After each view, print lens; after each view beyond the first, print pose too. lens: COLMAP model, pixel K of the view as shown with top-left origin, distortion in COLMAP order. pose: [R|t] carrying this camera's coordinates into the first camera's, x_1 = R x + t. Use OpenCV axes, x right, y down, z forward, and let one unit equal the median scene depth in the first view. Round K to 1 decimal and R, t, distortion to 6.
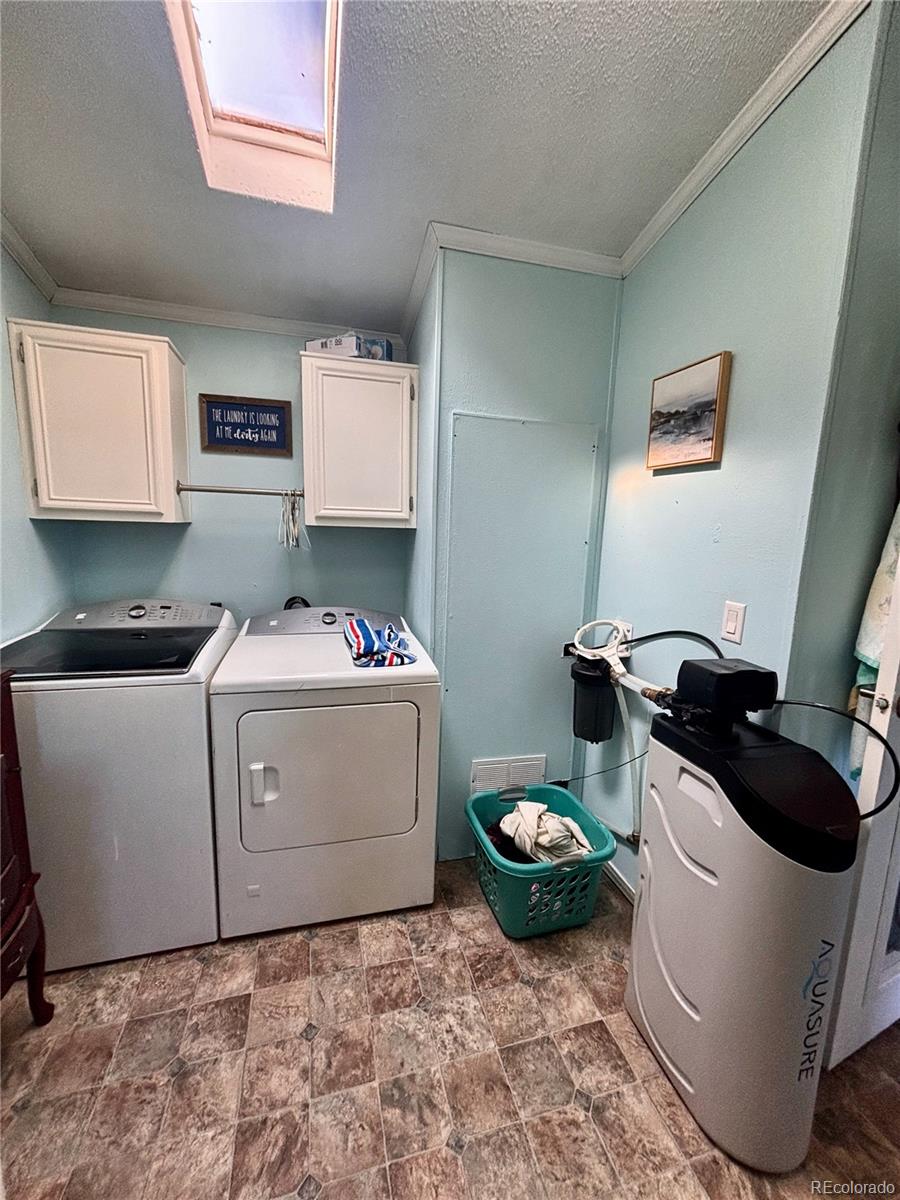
lens RADIAL K [[482.1, 0, 449.0], [0, 482.1, 600.2], [0, 0, 1]] dist [-0.002905, -0.000453]
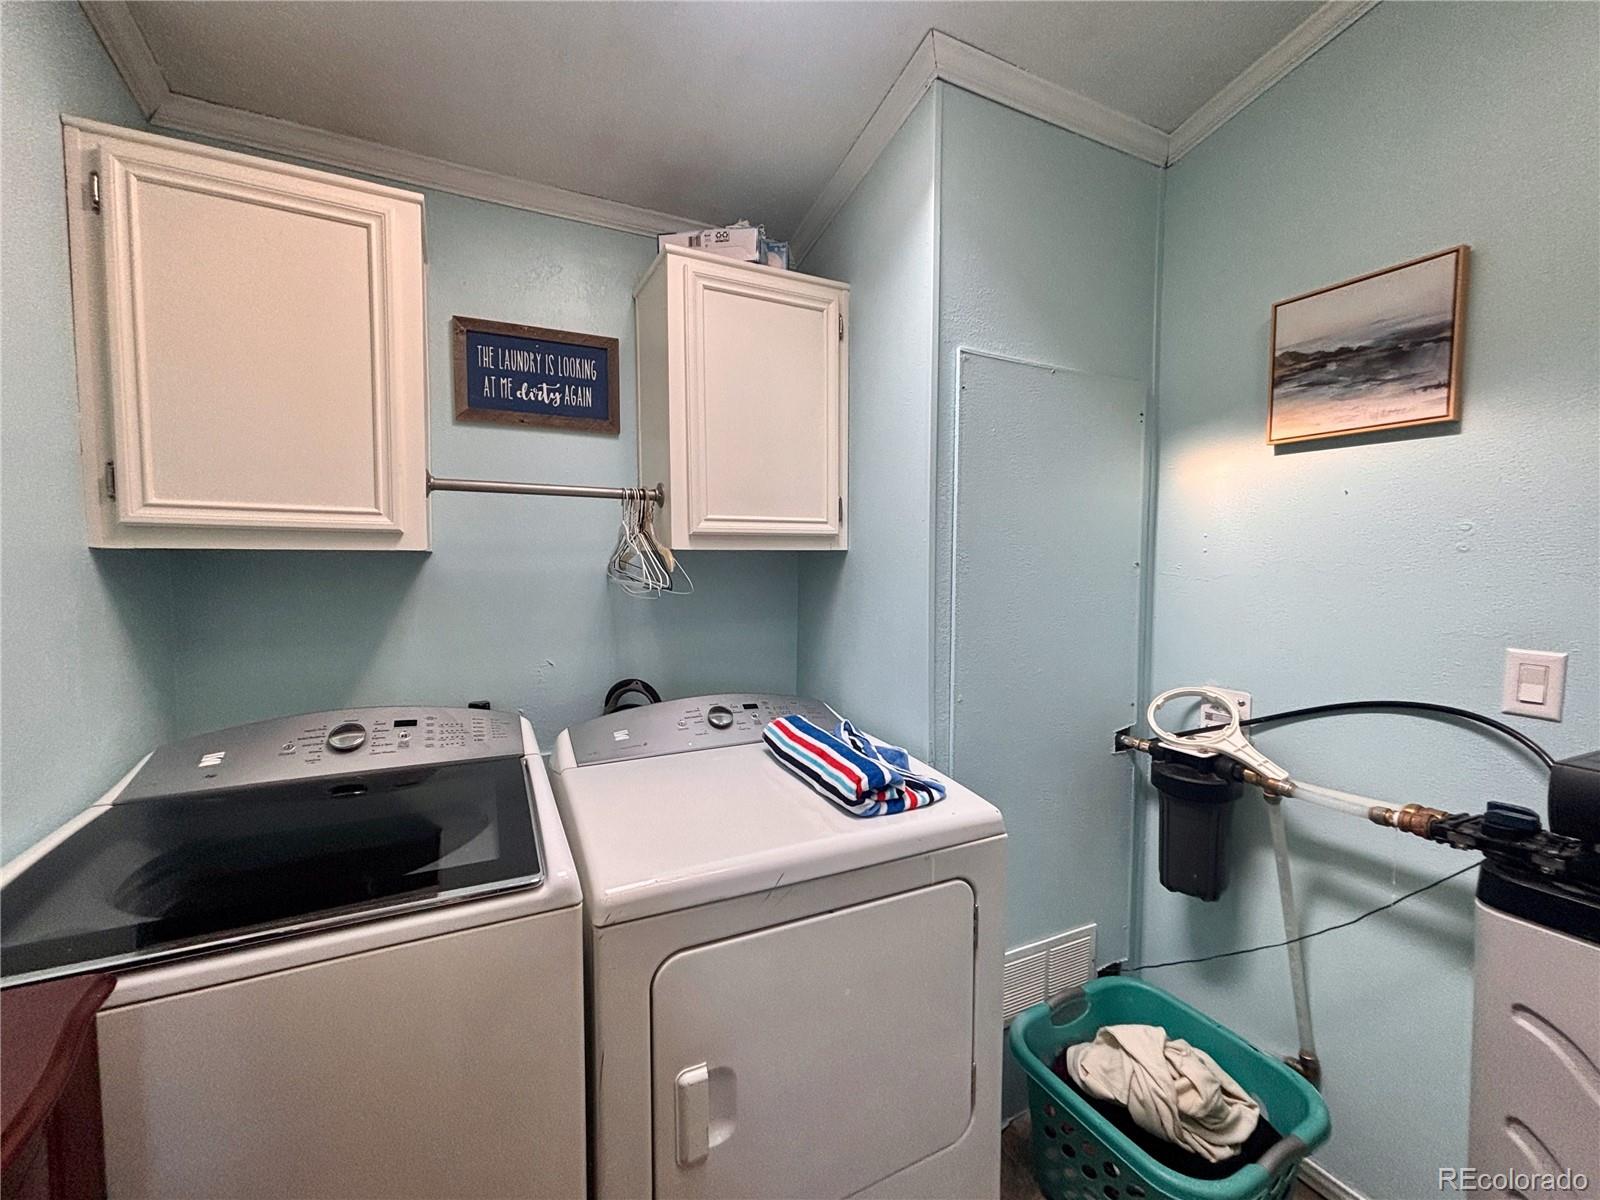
lens RADIAL K [[642.8, 0, 798.5], [0, 642.8, 592.9], [0, 0, 1]] dist [-0.002905, -0.000453]
pose [[0.981501, -0.040043, 0.187221, -0.334459], [0.058314, 0.993945, -0.093126, -0.034369], [-0.182358, 0.102321, 0.977894, 0.296934]]
